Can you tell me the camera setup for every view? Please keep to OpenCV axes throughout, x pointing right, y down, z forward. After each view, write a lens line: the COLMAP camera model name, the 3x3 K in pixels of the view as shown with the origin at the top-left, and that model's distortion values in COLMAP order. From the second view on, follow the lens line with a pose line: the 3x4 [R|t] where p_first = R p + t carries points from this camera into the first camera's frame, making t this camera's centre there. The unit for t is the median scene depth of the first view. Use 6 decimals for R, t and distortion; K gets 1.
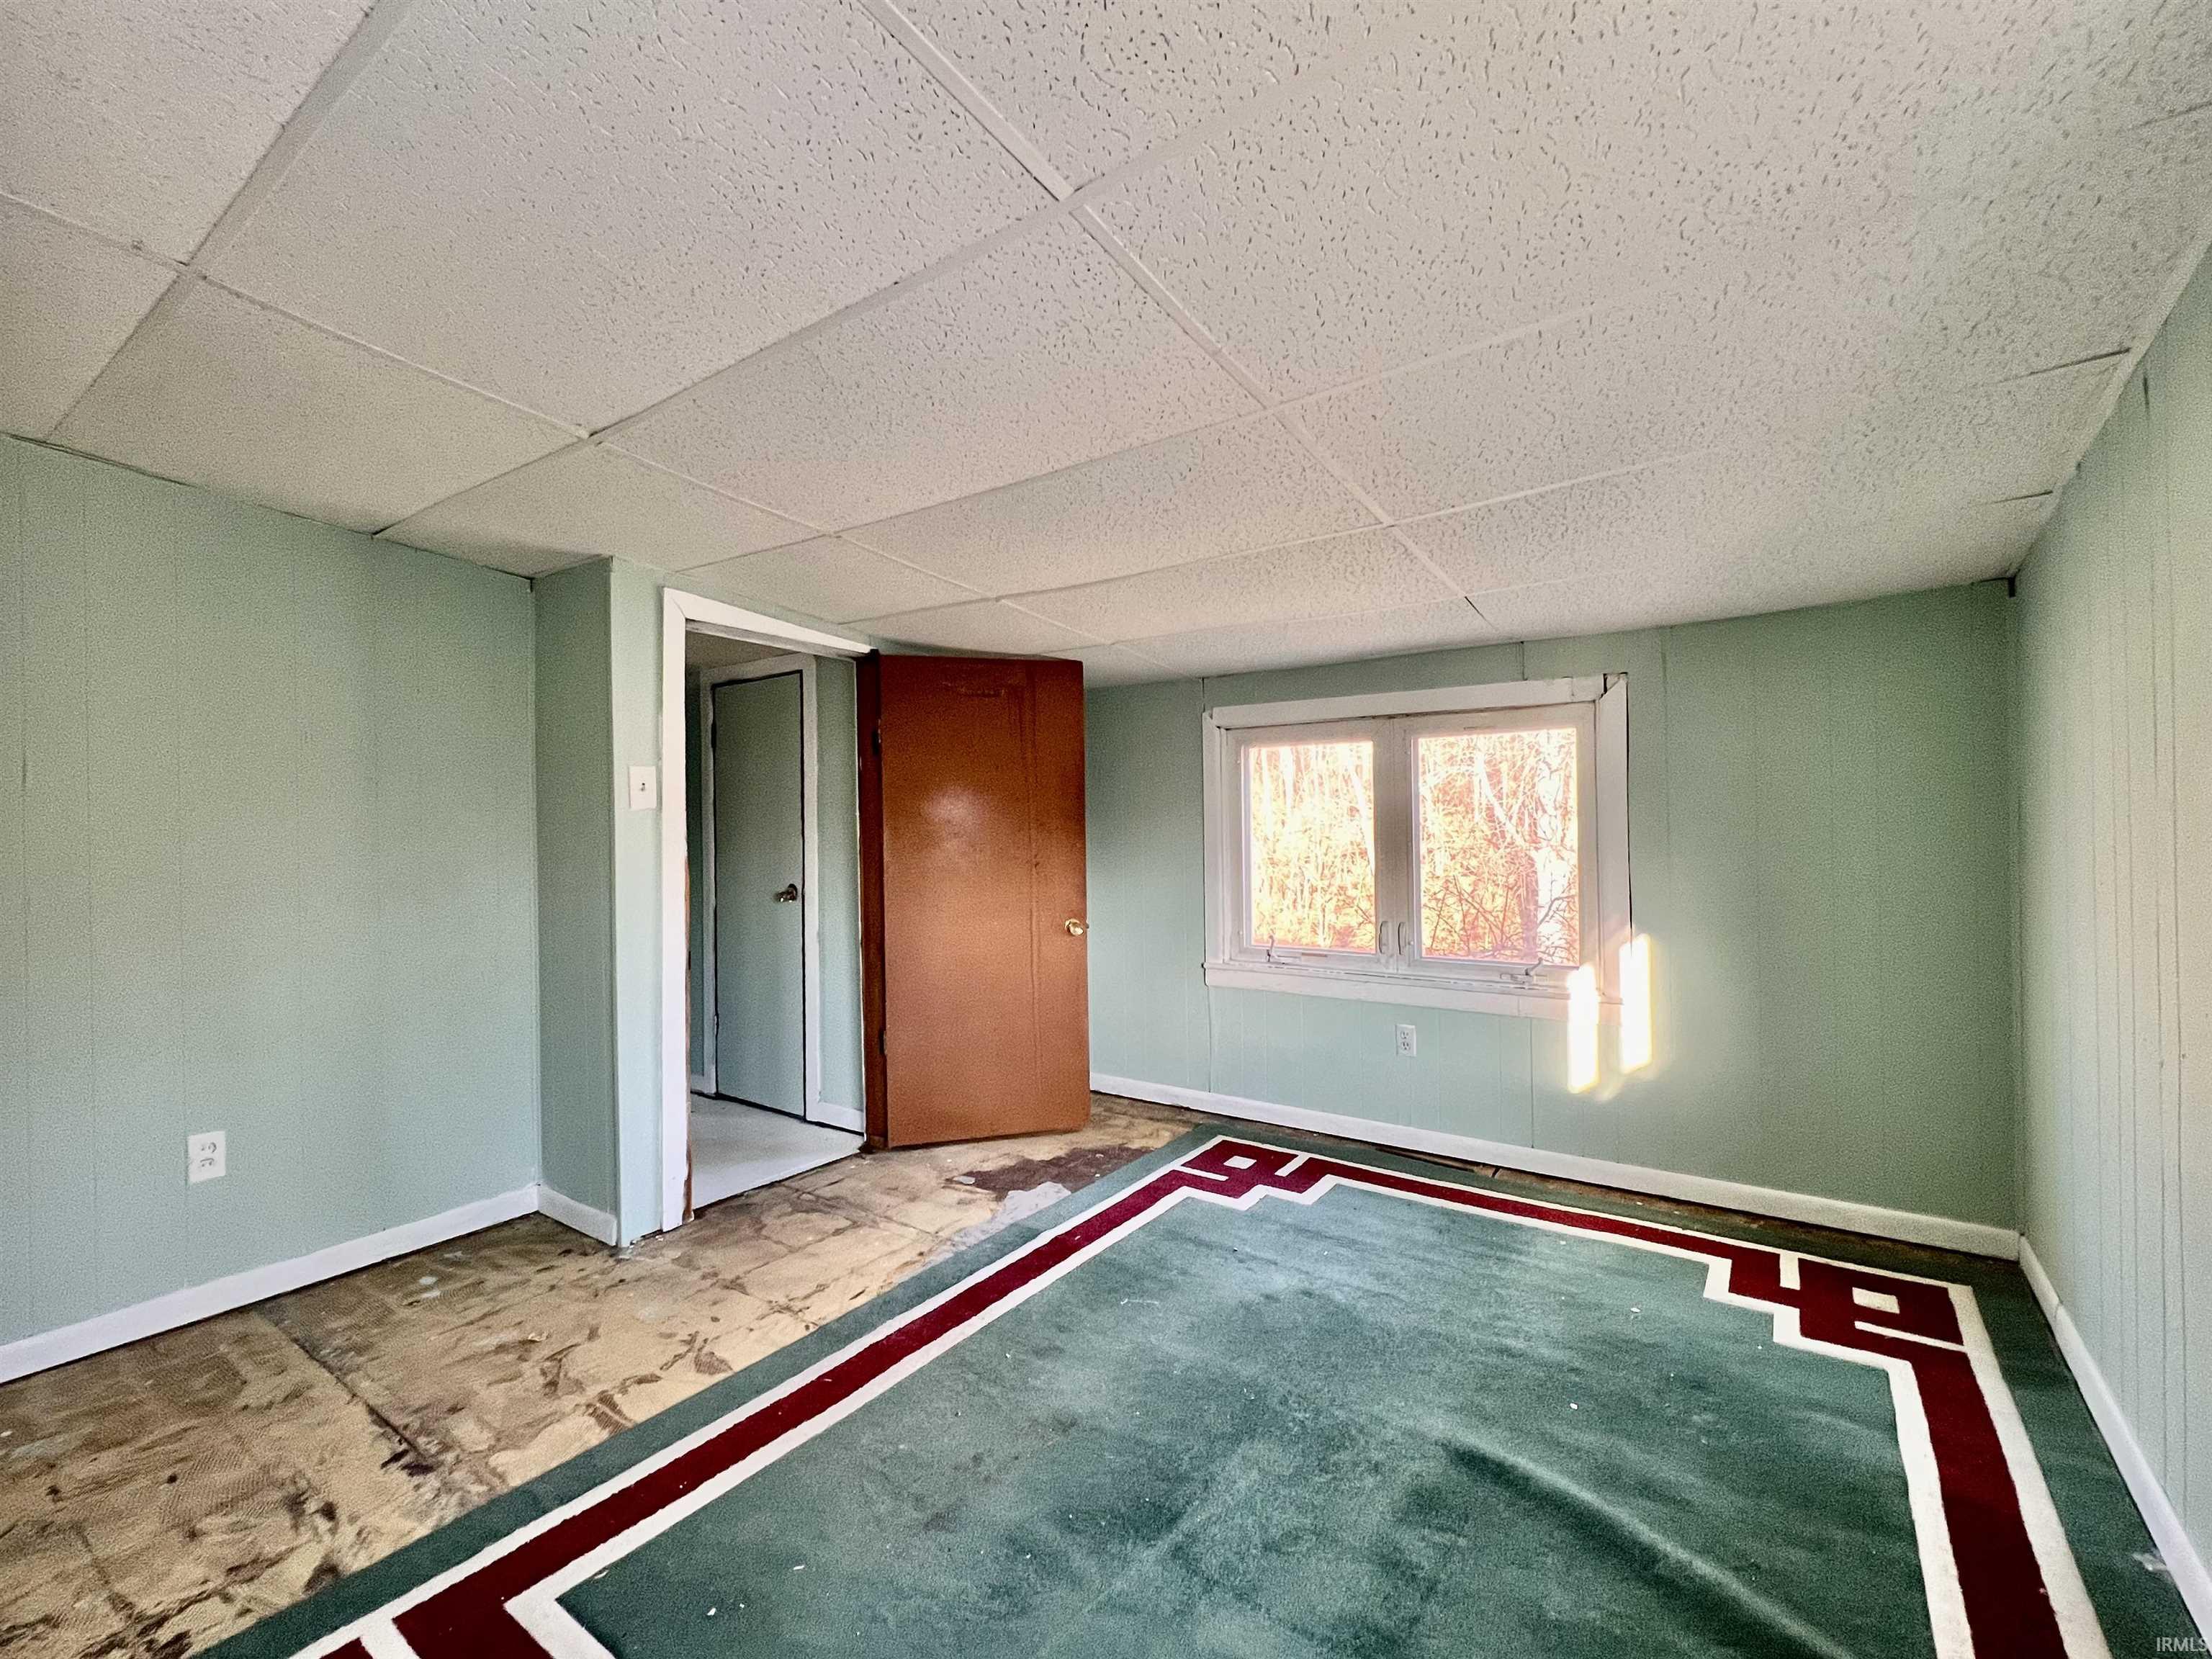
lens RADIAL K [[969.1, 0, 1095.1], [0, 969.1, 823.7], [0, 0, 1]] dist [0.000495, 0.000655]
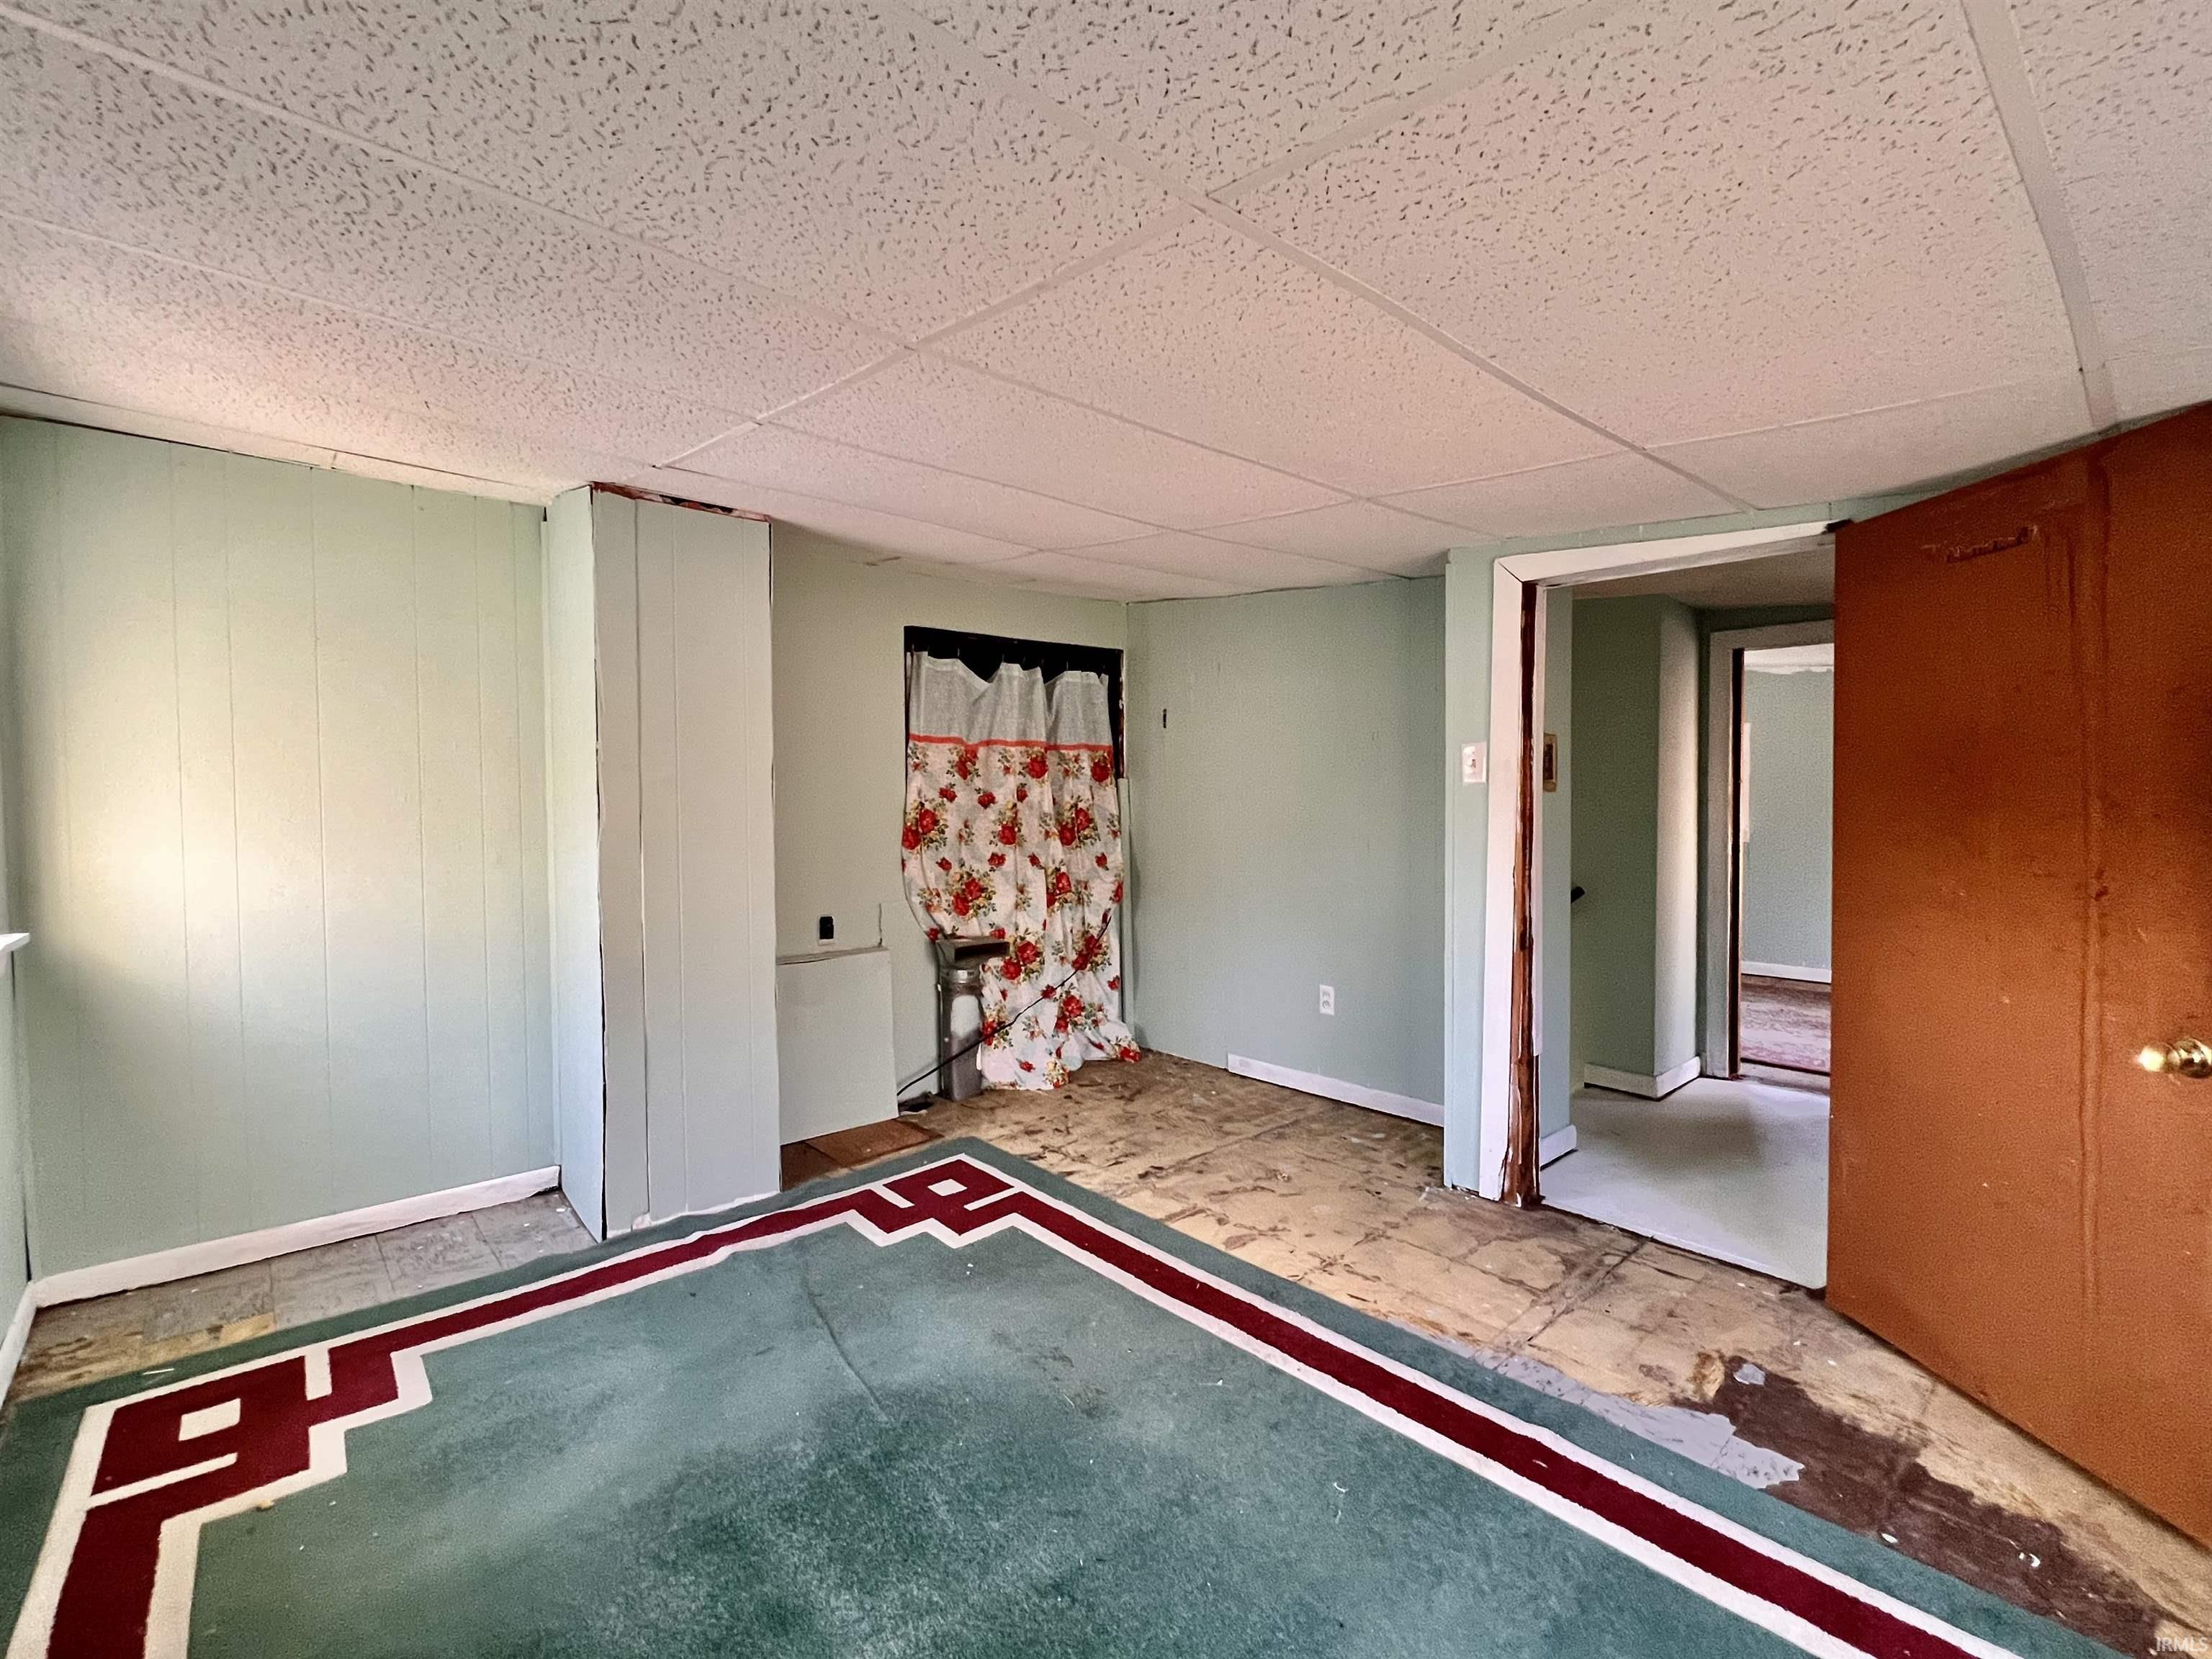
lens RADIAL K [[969.1, 0, 1095.1], [0, 969.1, 823.7], [0, 0, 1]] dist [0.000495, 0.000655]
pose [[-0.222730, 0.044570, -0.973861, 0.709237], [0.019939, 0.998954, 0.041158, -0.026304], [0.974676, -0.010251, -0.223385, 0.944544]]
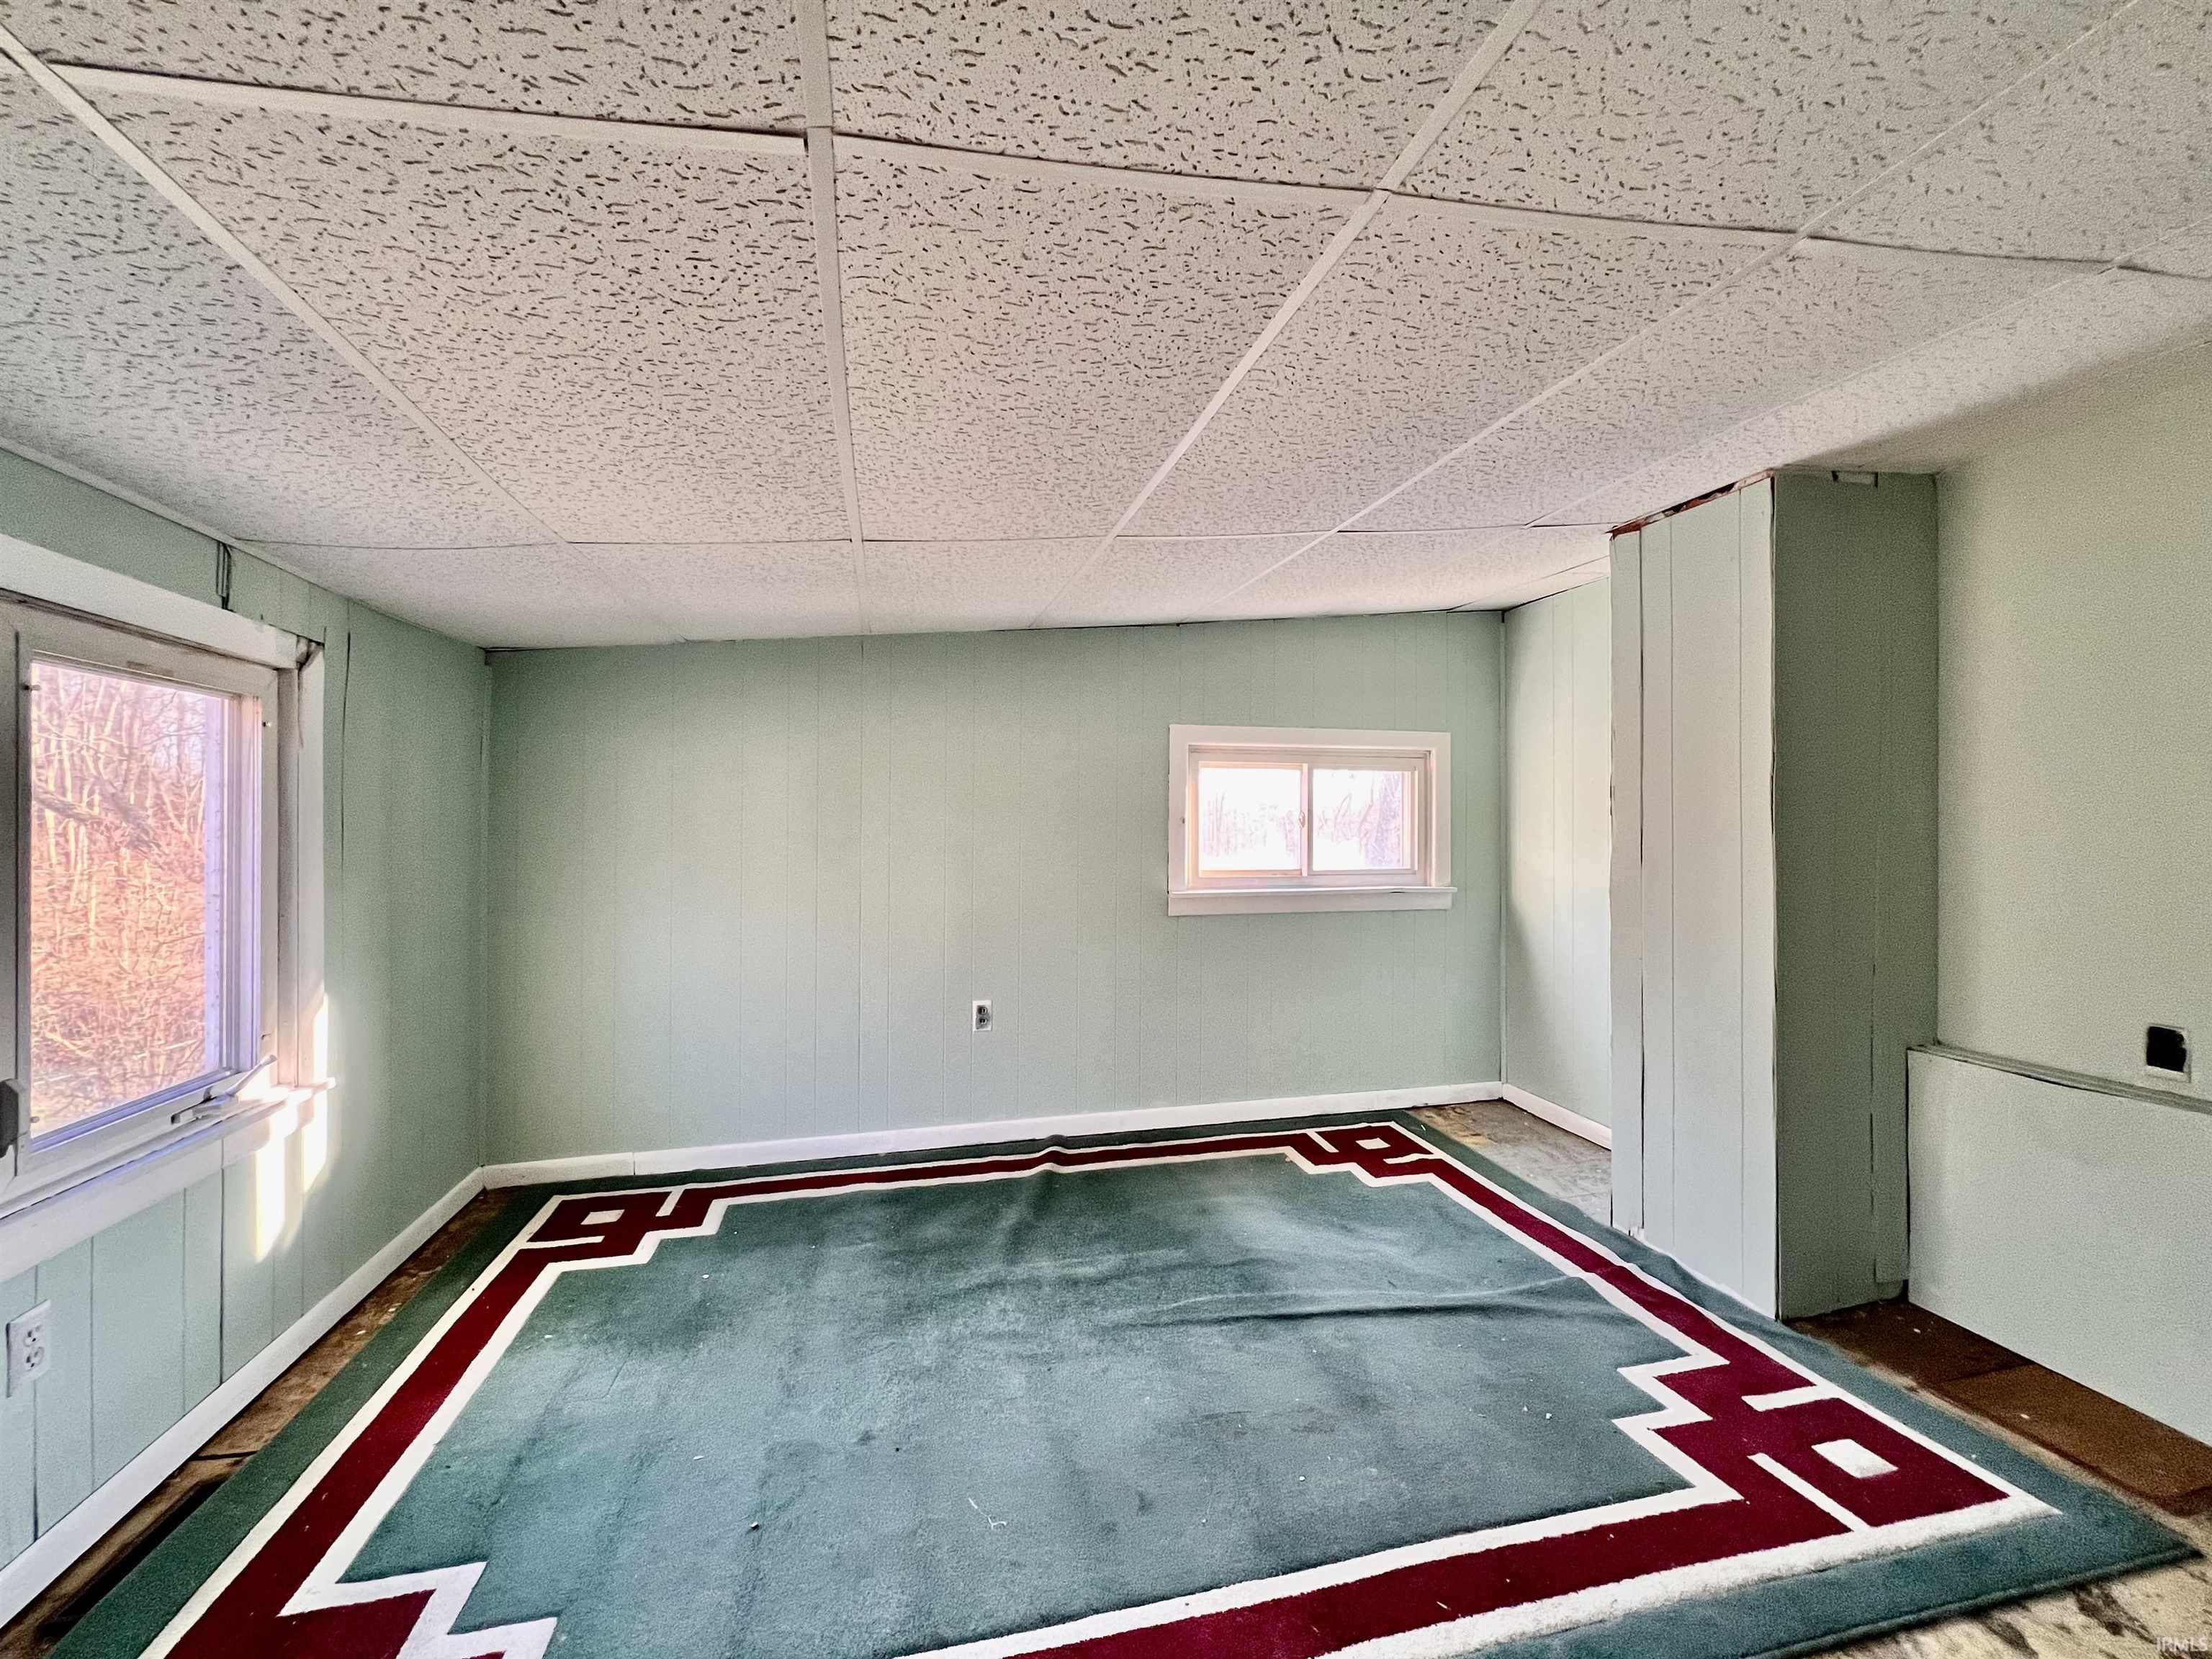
lens RADIAL K [[881.2, 0, 1100.7], [0, 881.2, 825.3], [0, 0, 1]] dist [0.001287, 0.000454]
pose [[-0.766527, 0.016727, 0.641994, -0.425894], [0.008126, 0.999833, -0.016347, -0.001031], [-0.642161, -0.007313, -0.766535, 1.383232]]
